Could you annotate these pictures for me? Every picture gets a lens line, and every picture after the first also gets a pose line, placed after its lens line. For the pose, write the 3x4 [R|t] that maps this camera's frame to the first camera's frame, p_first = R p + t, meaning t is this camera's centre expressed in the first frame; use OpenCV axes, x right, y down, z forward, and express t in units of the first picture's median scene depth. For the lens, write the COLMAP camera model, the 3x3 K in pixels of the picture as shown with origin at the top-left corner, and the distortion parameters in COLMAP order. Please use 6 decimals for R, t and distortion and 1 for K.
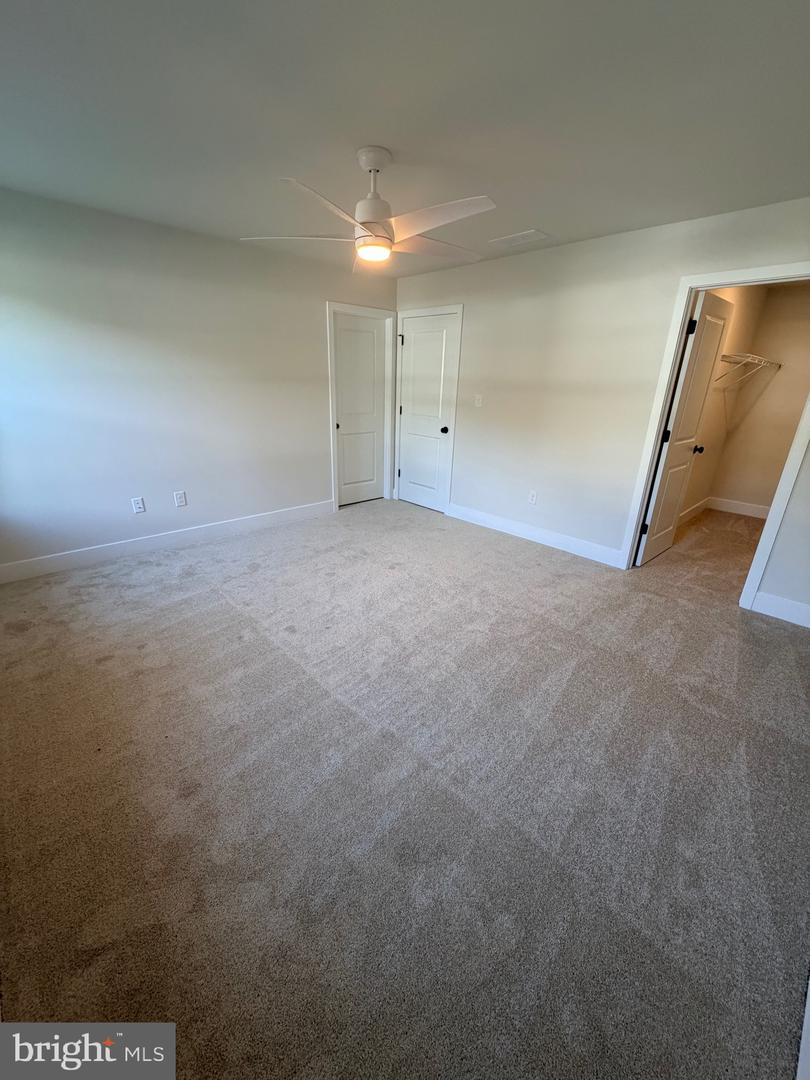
lens RADIAL K [[431.6, 0, 404.5], [0, 431.6, 542.1], [0, 0, 1]] dist [-0.001005, -0.000723]
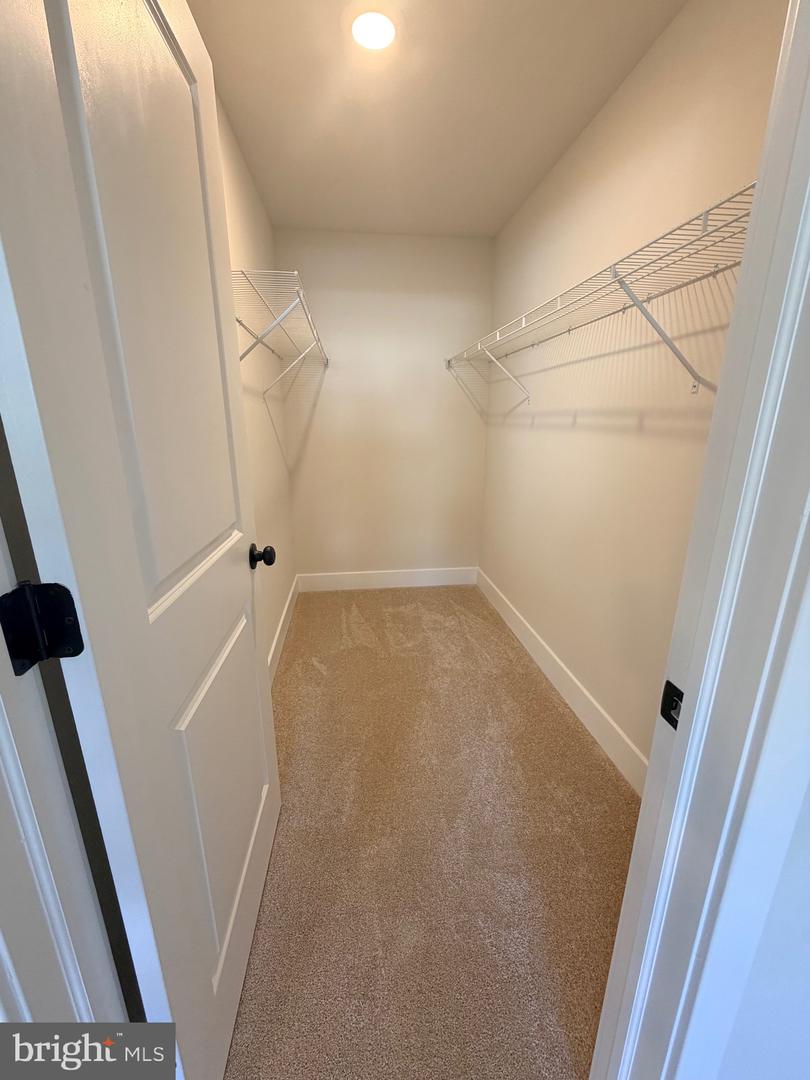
lens RADIAL K [[431.6, 0, 408.7], [0, 431.6, 539.5], [0, 0, 1]] dist [-0.001005, -0.000723]
pose [[0.585062, -0.242032, 0.774030, 0.491875], [0.298337, 0.951734, 0.072096, -0.215508], [-0.754120, 0.188741, 0.629031, 0.700286]]
